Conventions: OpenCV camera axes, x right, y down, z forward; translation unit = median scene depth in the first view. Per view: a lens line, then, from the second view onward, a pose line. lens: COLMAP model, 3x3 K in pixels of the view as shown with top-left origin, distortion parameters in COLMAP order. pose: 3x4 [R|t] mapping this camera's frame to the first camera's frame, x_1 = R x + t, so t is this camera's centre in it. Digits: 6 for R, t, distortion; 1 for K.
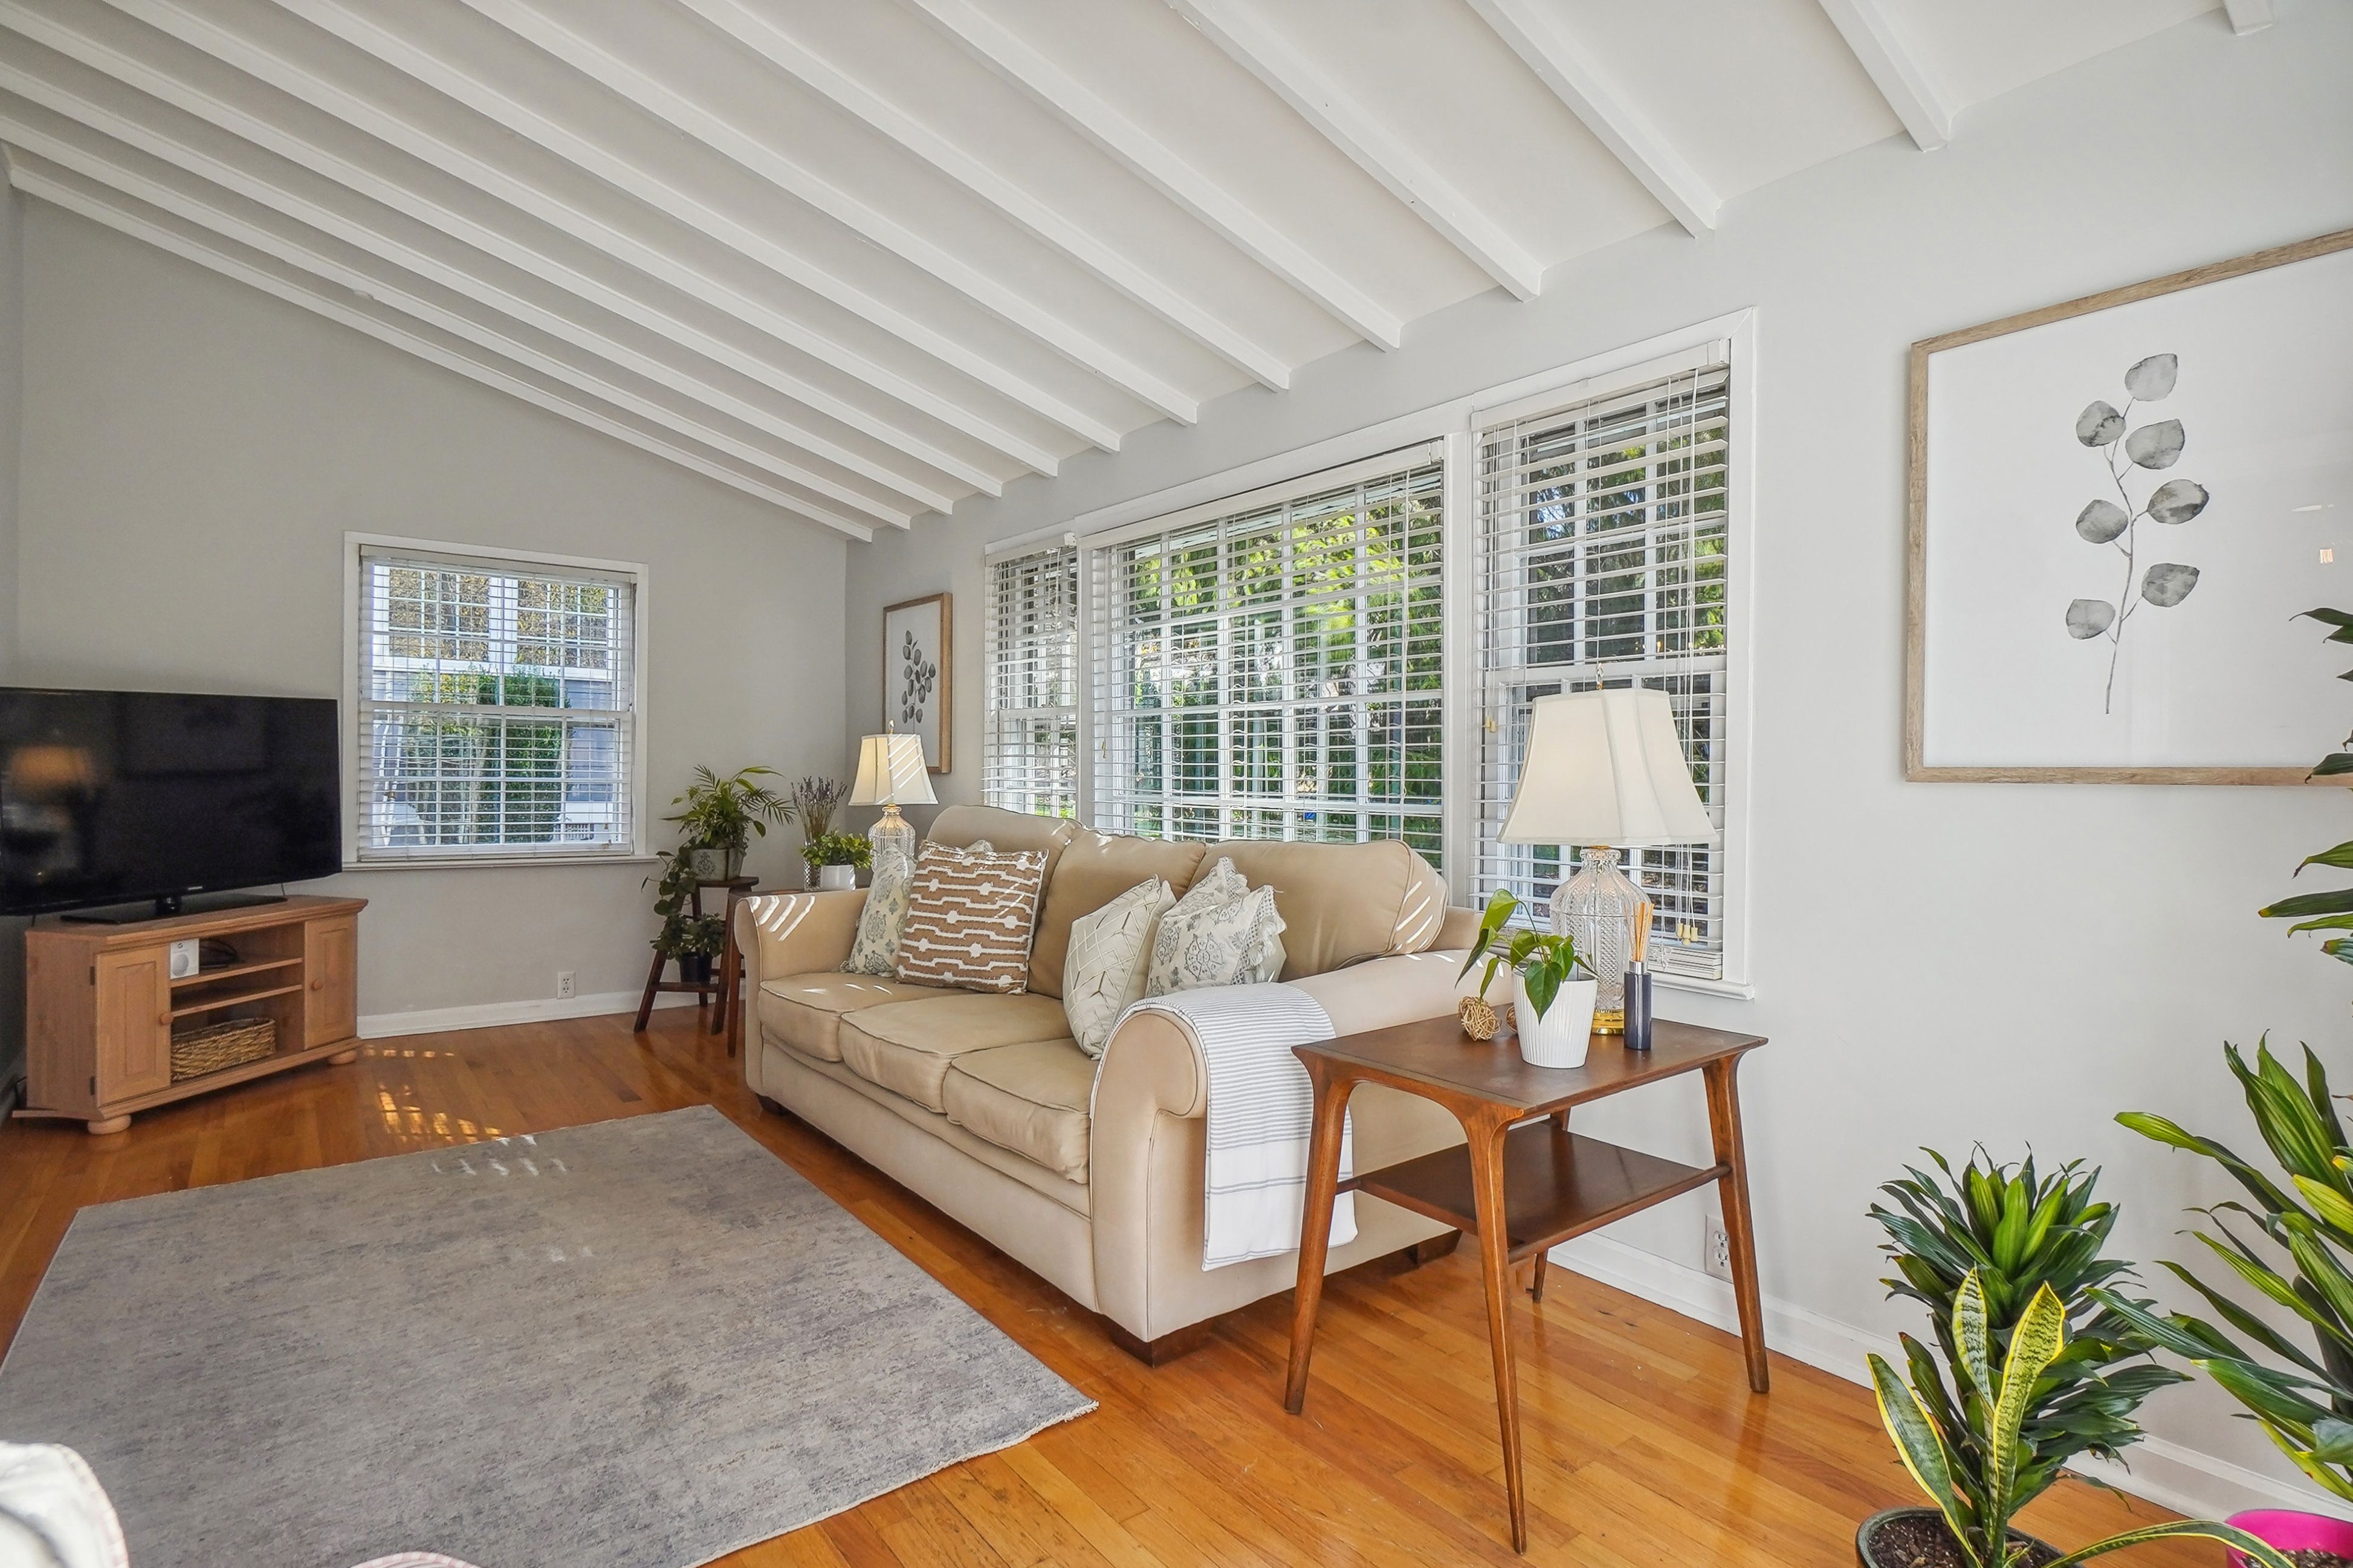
lens RADIAL K [[1162.1, 0, 1176.5], [0, 1162.1, 784.0], [0, 0, 1]] dist [-0.002861, -0.001235]
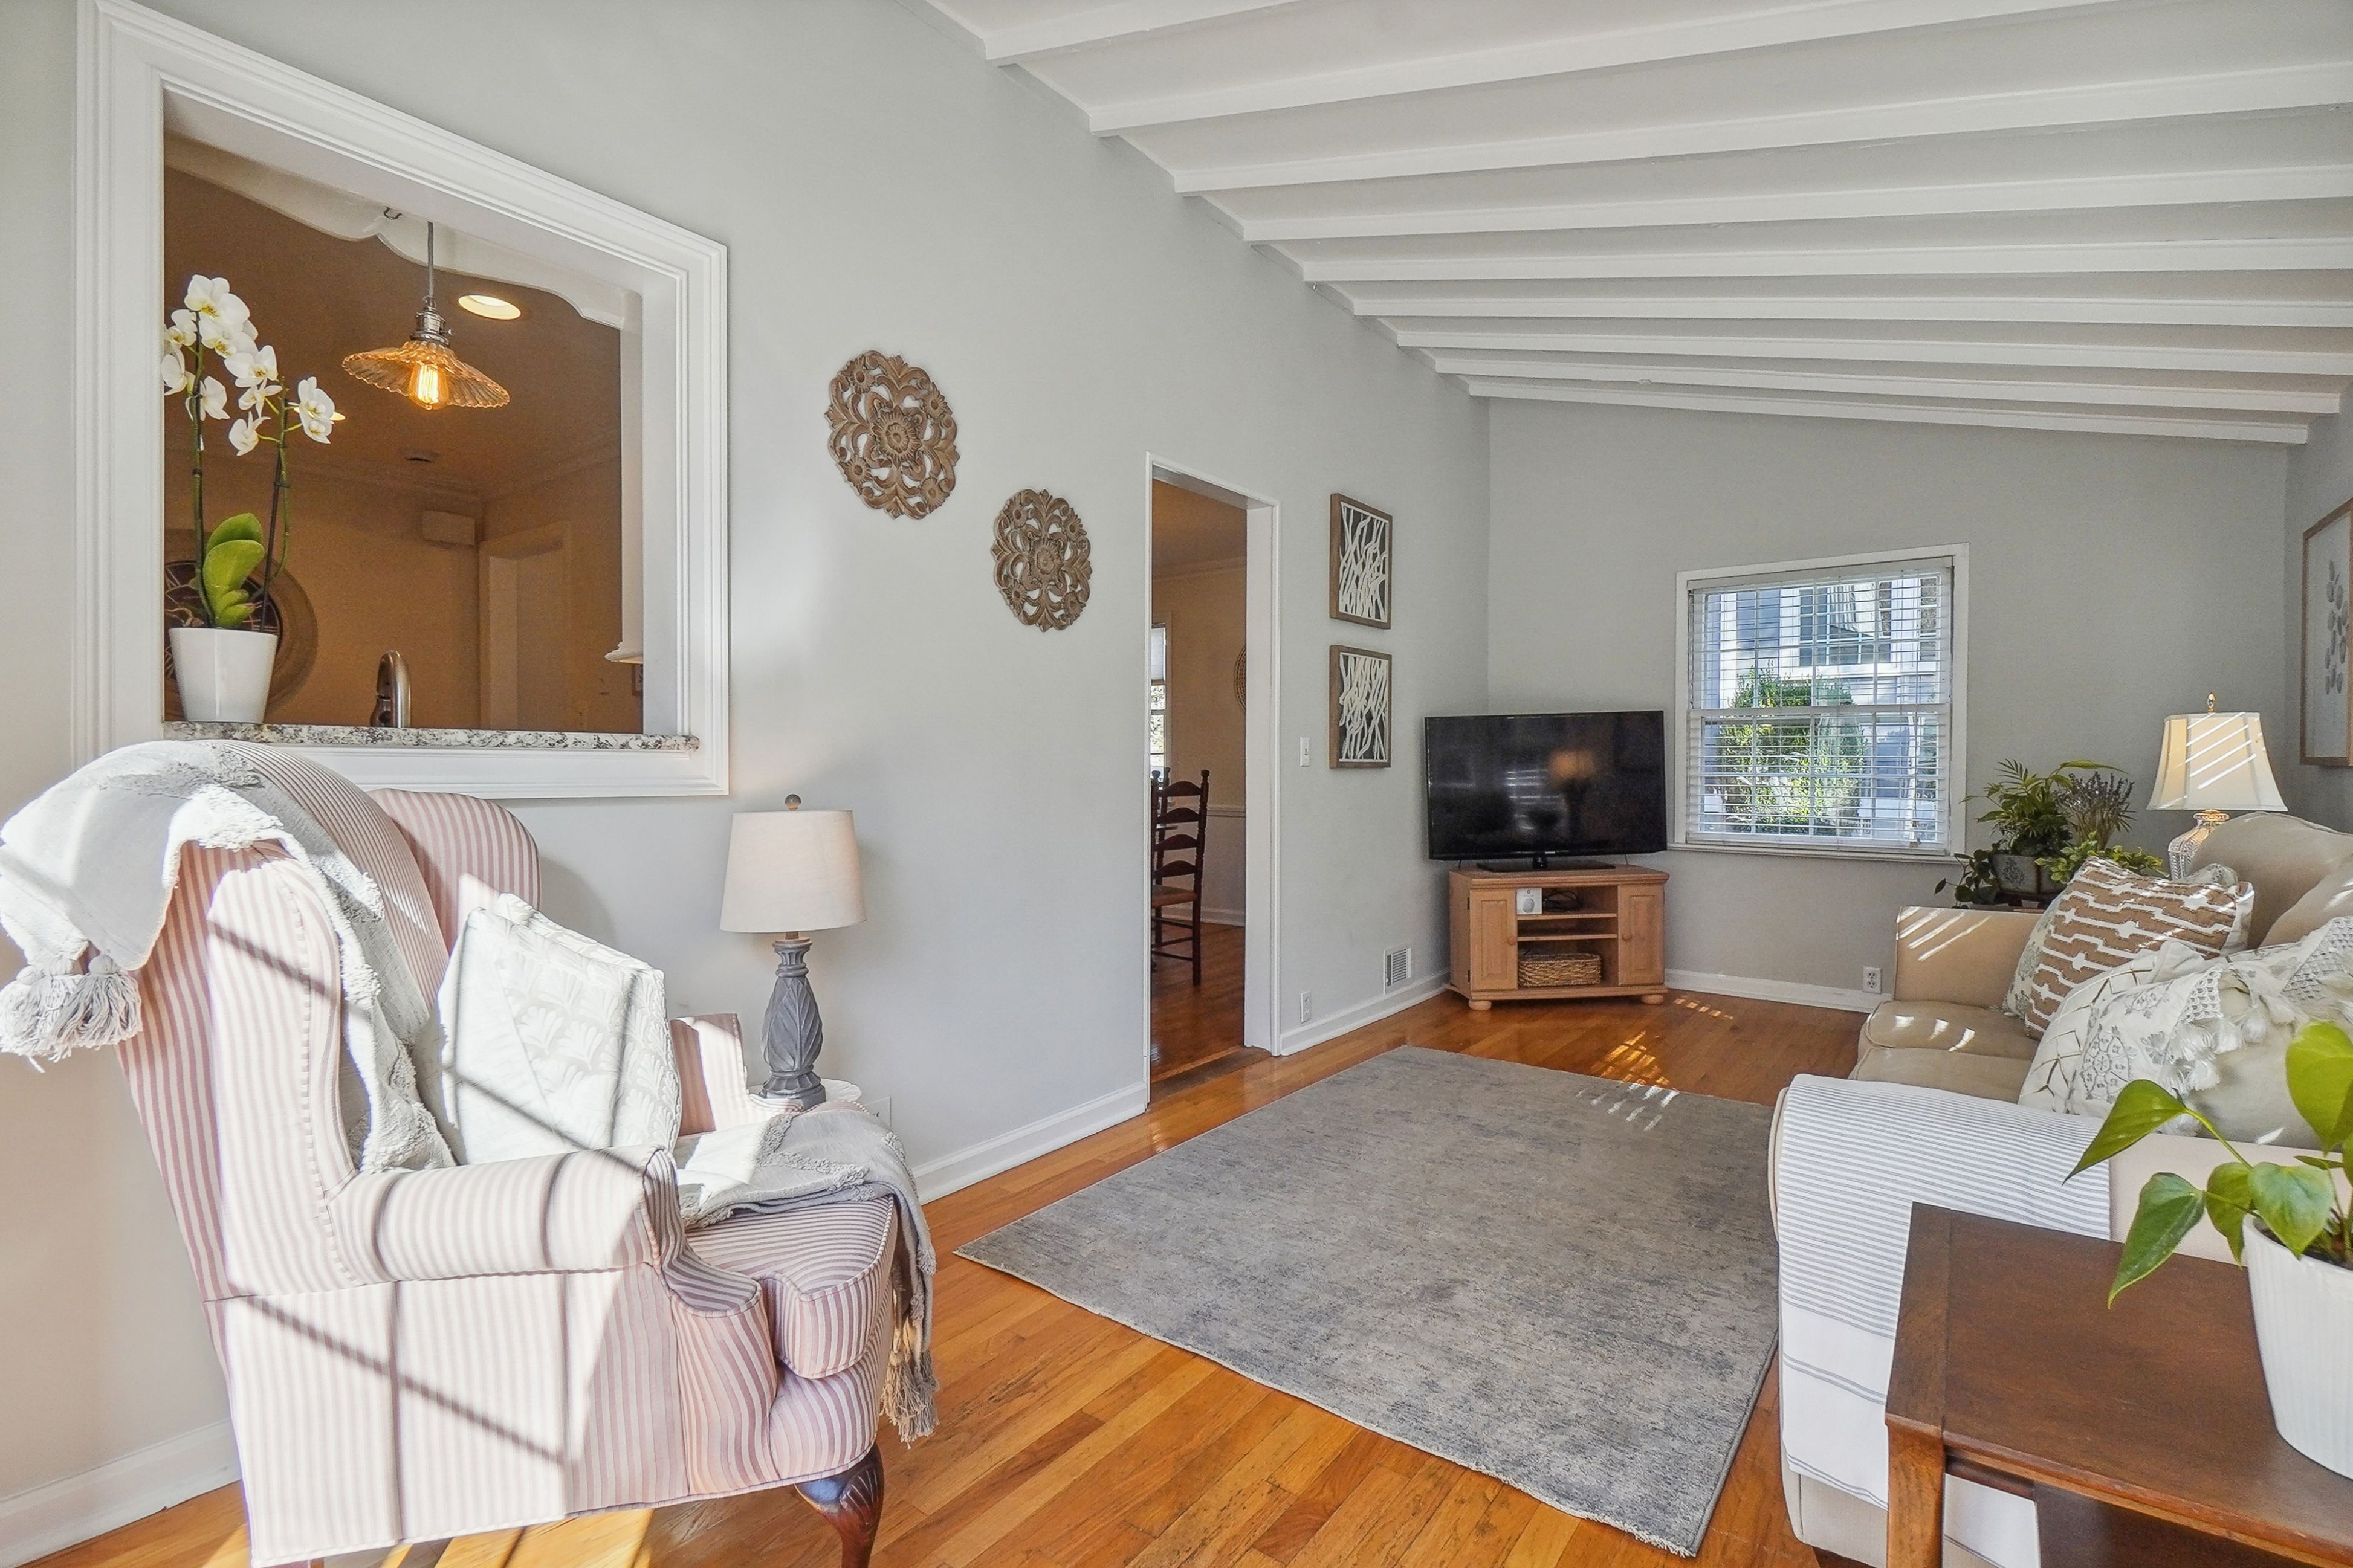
lens RADIAL K [[1063.2, 0, 1176.5], [0, 1063.2, 784.0], [0, 0, 1]] dist [0.000857, 0.000260]
pose [[0.256419, 0.008873, -0.966525, 0.311960], [-0.005470, 0.999955, 0.007728, -0.000619], [0.966550, 0.003306, 0.256456, 0.267296]]
